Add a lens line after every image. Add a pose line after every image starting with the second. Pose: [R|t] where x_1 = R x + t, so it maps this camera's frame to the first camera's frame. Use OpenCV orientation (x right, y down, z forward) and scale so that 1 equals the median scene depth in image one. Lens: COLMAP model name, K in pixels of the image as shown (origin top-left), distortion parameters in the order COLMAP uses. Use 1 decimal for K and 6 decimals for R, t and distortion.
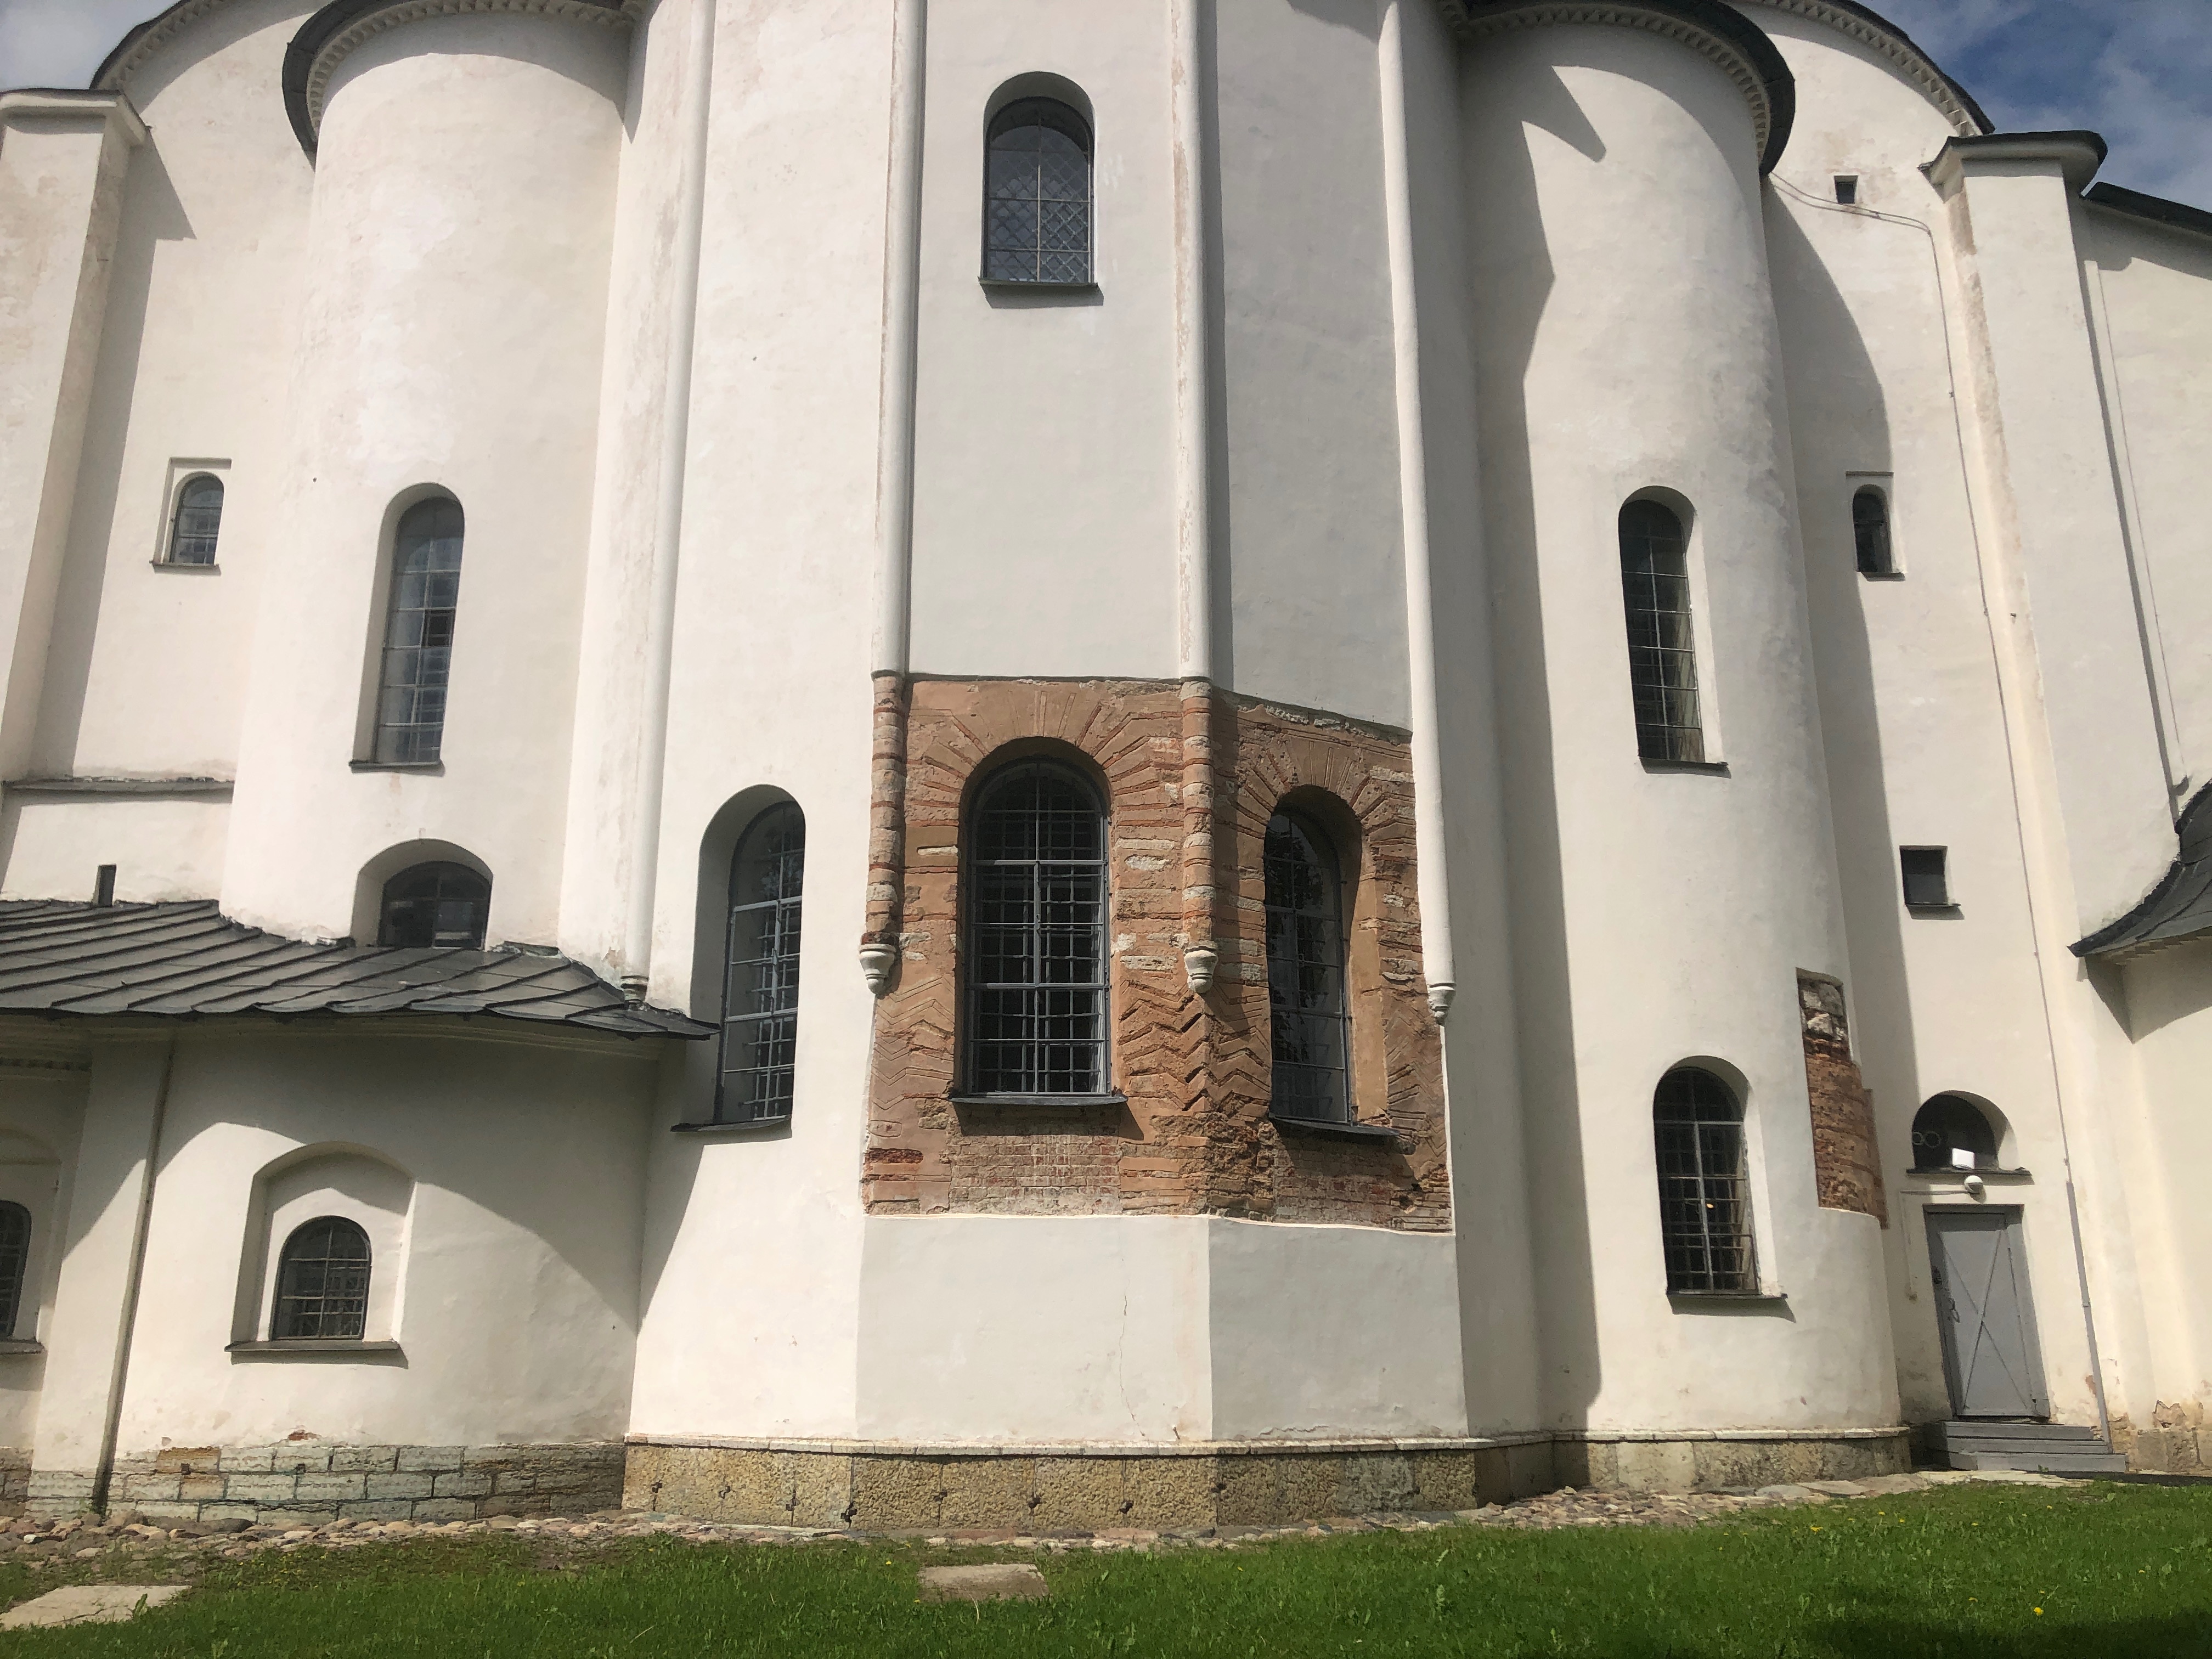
lens RADIAL K [[1813.6, 0, 1106.0], [0, 1813.6, 829.5], [0, 0, 1]] dist [0.018008, -0.004309]
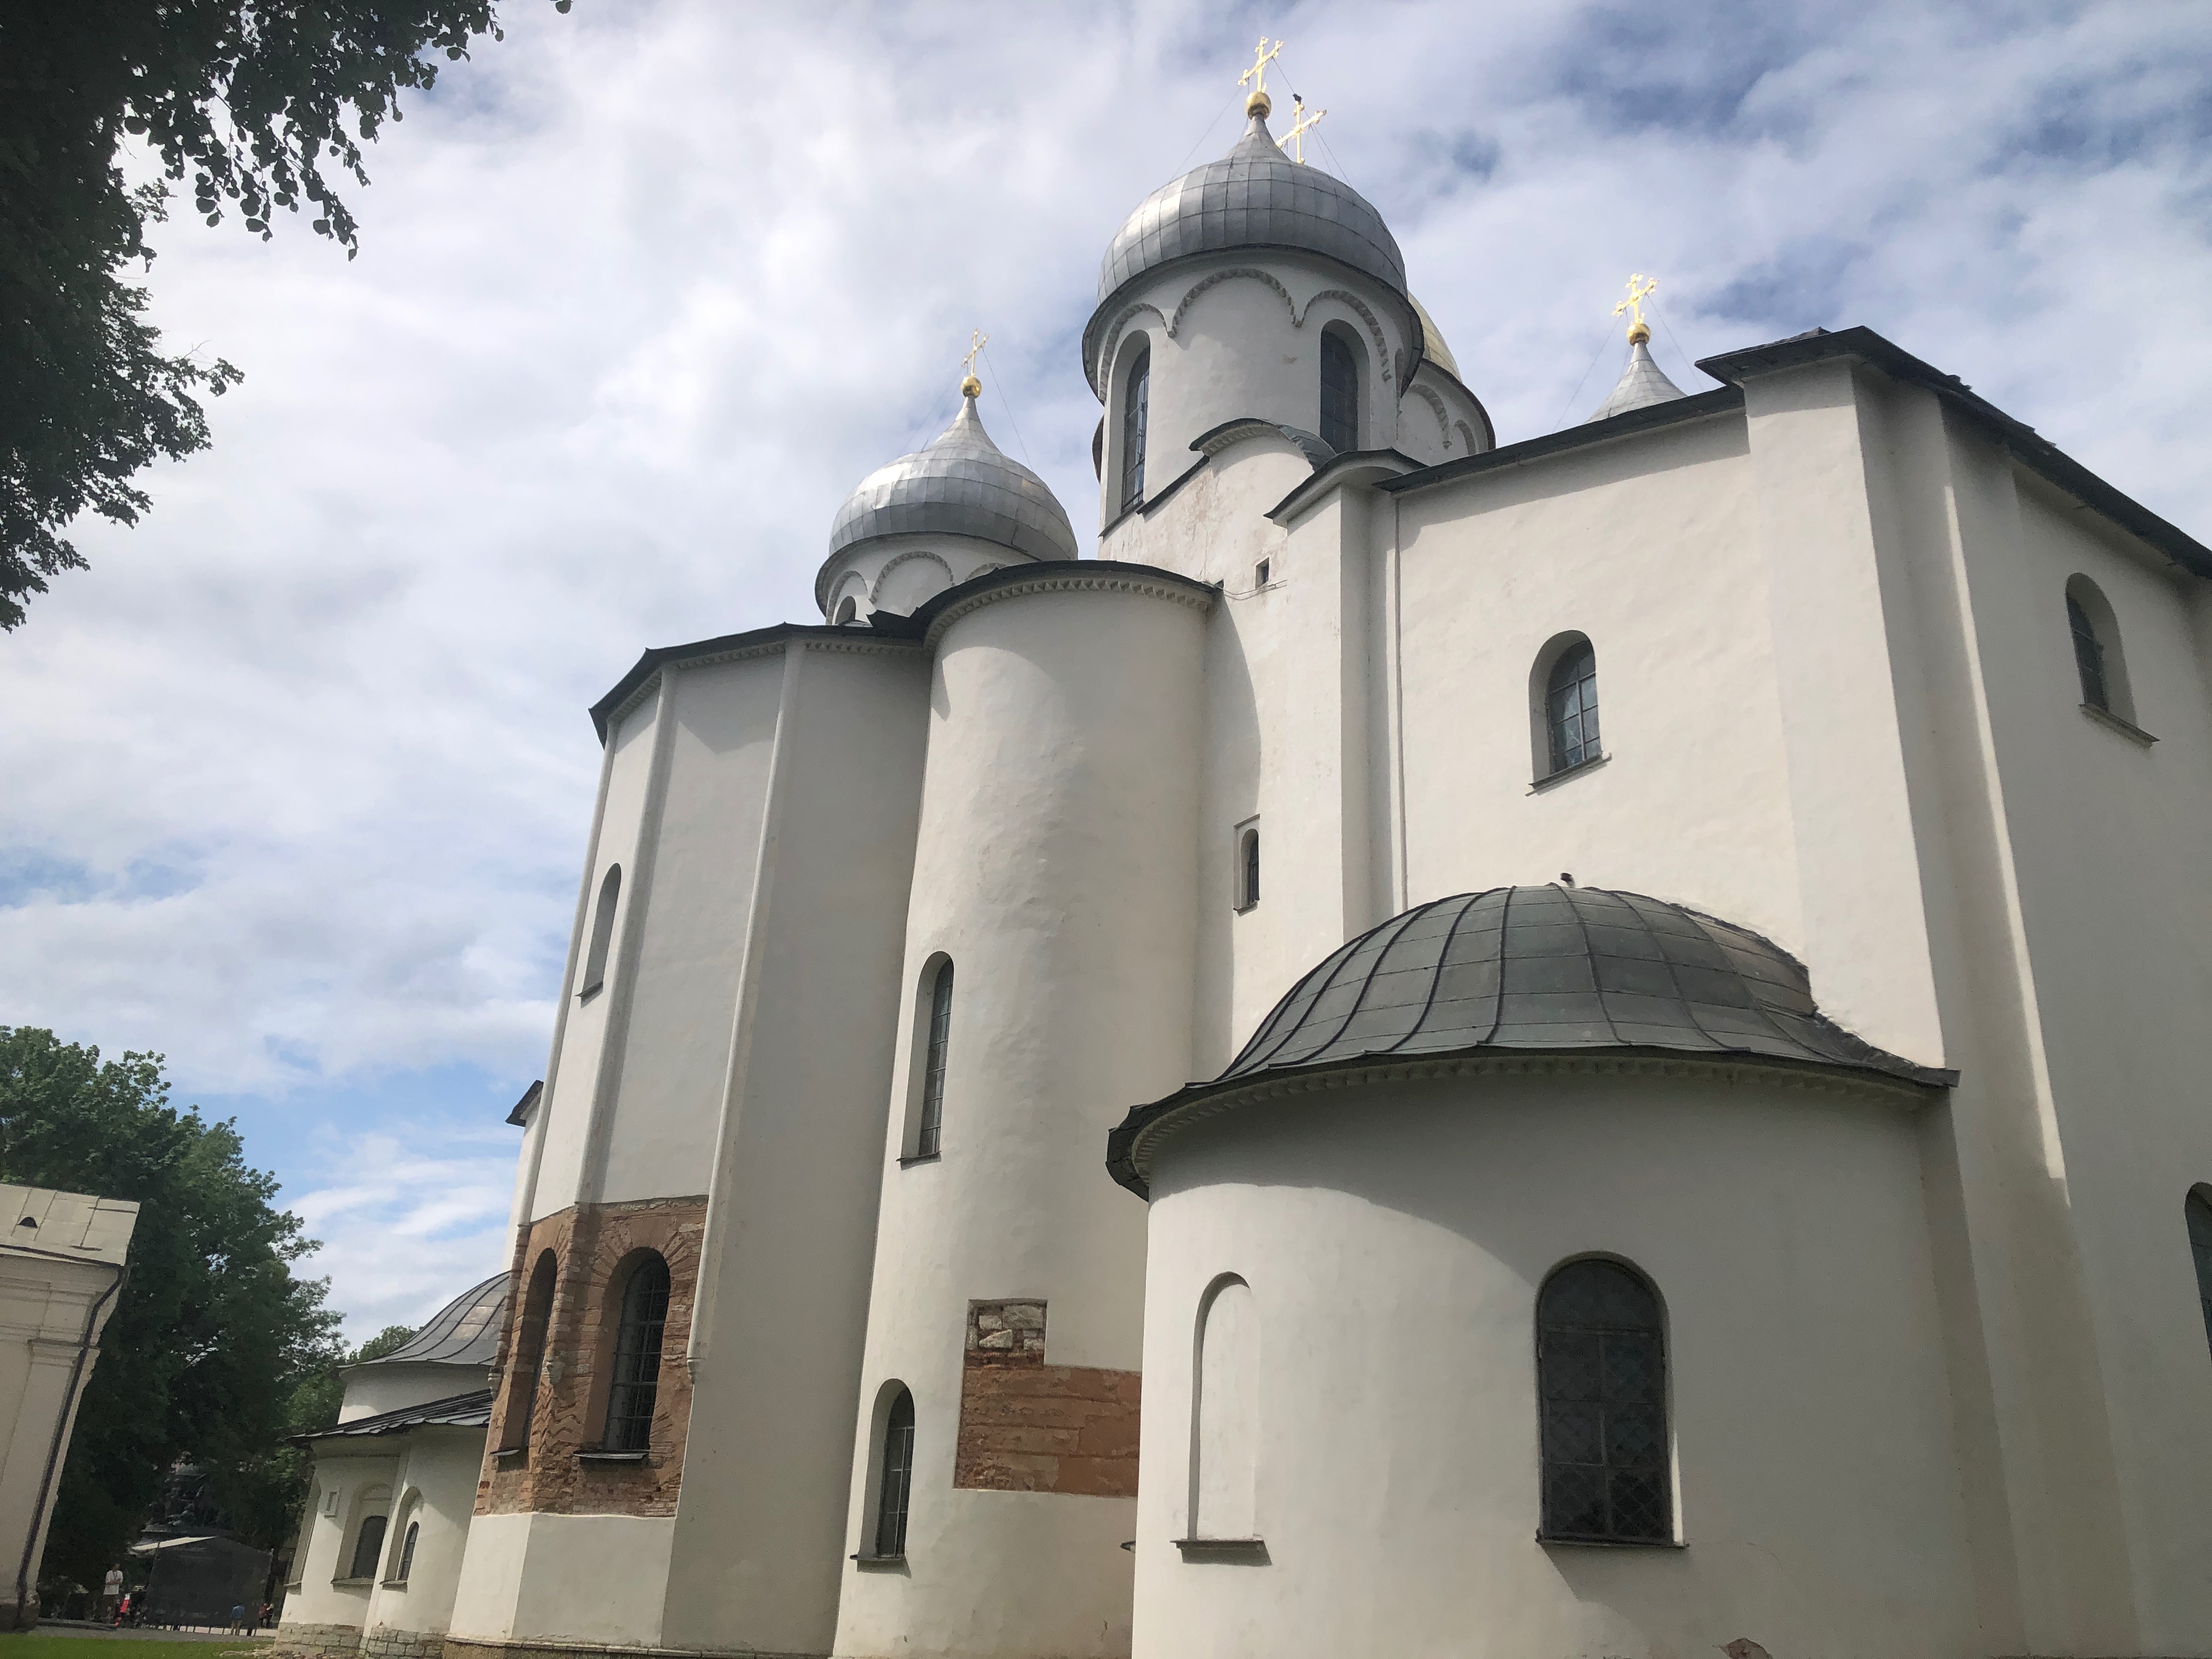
lens RADIAL K [[1813.6, 0, 1106.0], [0, 1813.6, 829.5], [0, 0, 1]] dist [0.018008, -0.004309]
pose [[0.553595, -0.315653, -0.770646, 1.824483], [0.194733, 0.948794, -0.248735, 0.115711], [0.809699, -0.012371, 0.586716, 0.356178]]
